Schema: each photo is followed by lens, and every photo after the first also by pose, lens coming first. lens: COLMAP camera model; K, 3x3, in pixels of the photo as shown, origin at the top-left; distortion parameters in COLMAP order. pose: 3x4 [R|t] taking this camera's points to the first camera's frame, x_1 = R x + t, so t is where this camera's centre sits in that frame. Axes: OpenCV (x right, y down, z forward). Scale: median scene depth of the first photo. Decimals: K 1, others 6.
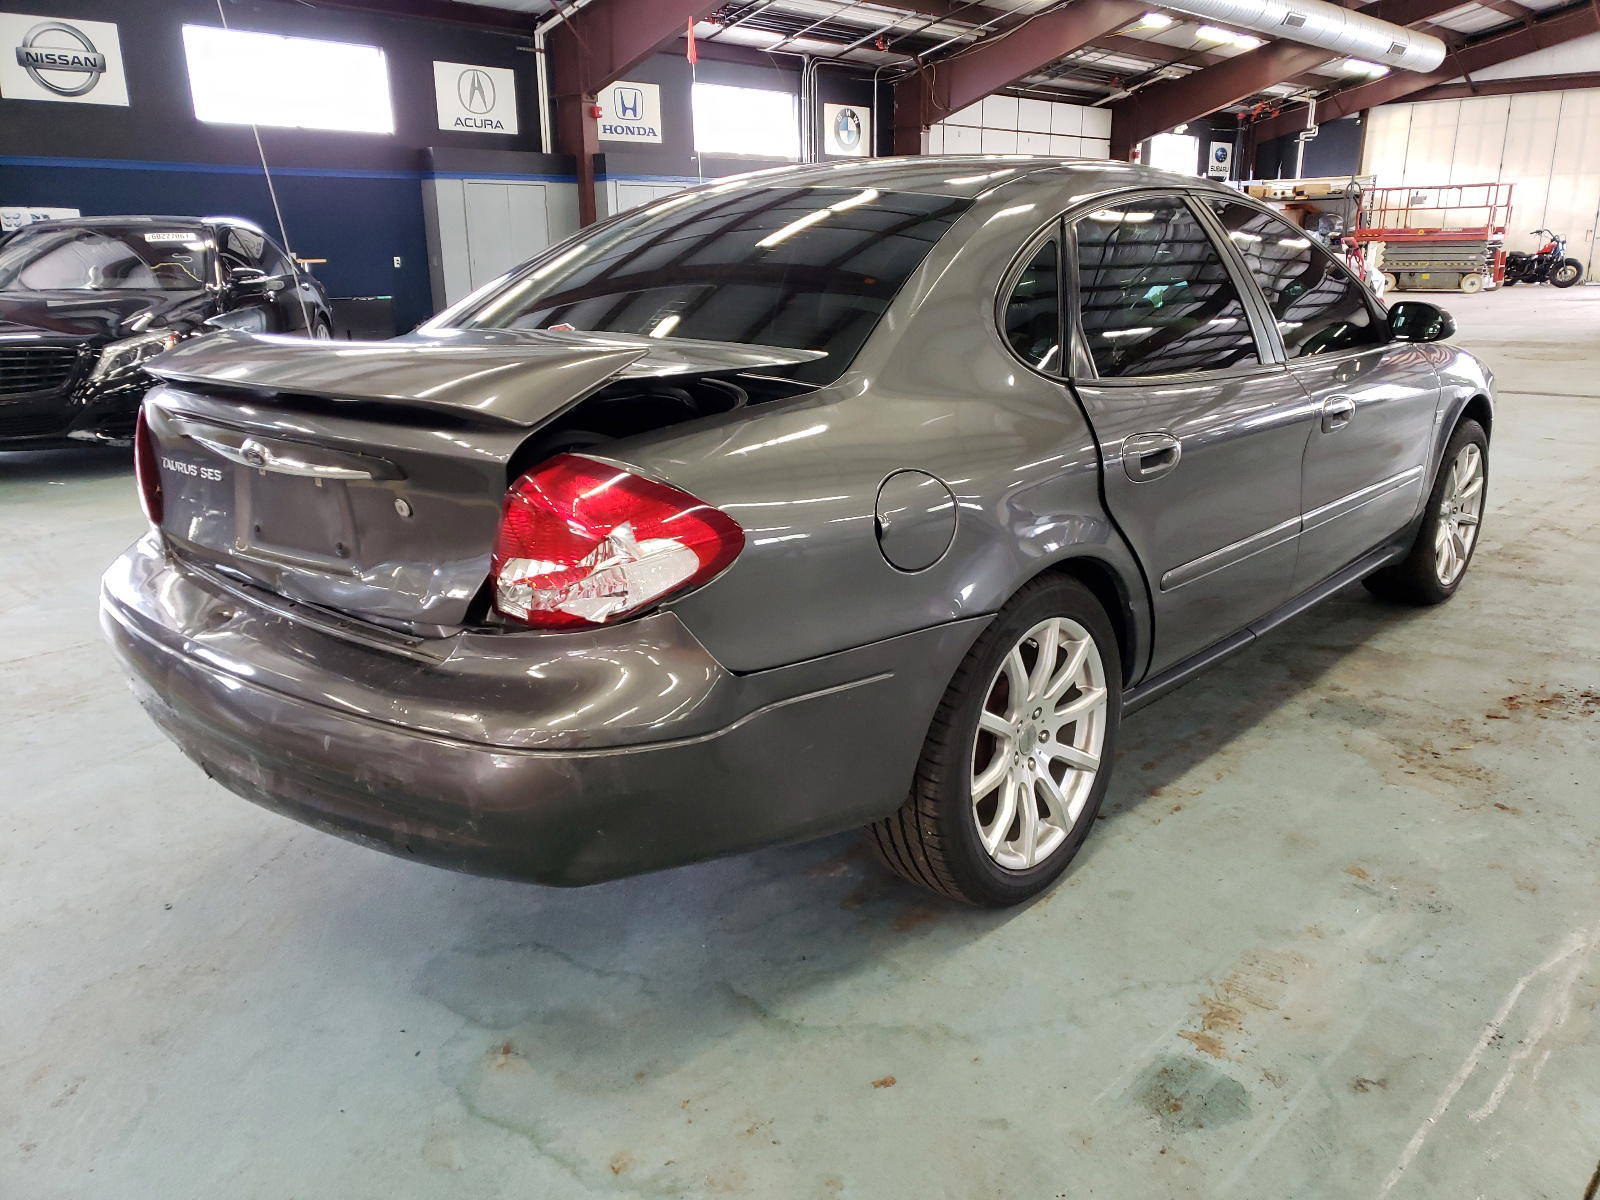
lens RADIAL K [[1319.1, 0, 800.0], [0, 1319.1, 600.0], [0, 0, 1]] dist [0.006833, 0.005217]
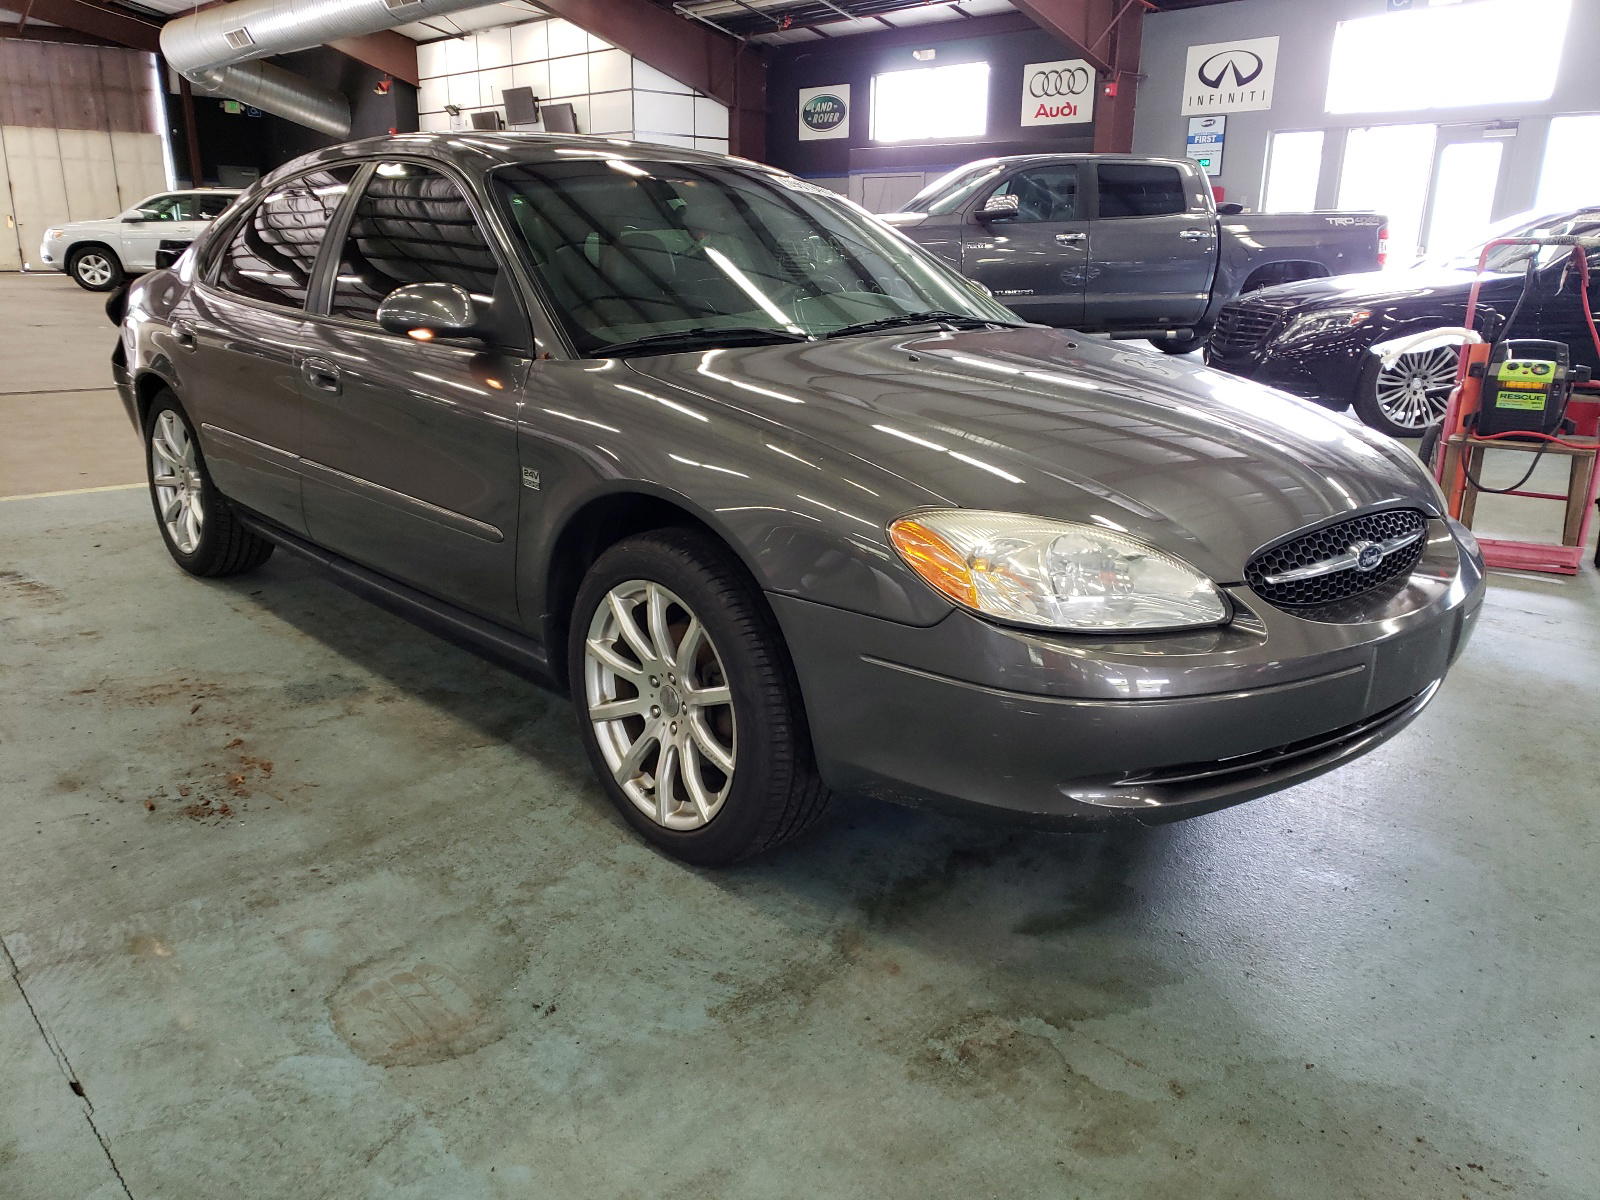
lens RADIAL K [[1224.5, 0, 800.0], [0, 1224.5, 600.0], [0, 0, 1]] dist [0.027761, 0.002043]
pose [[-0.114380, 0.293172, -0.949193, 1.236904], [-0.270478, 0.910178, 0.313714, -0.368441], [0.955907, 0.292619, -0.024809, 1.339085]]
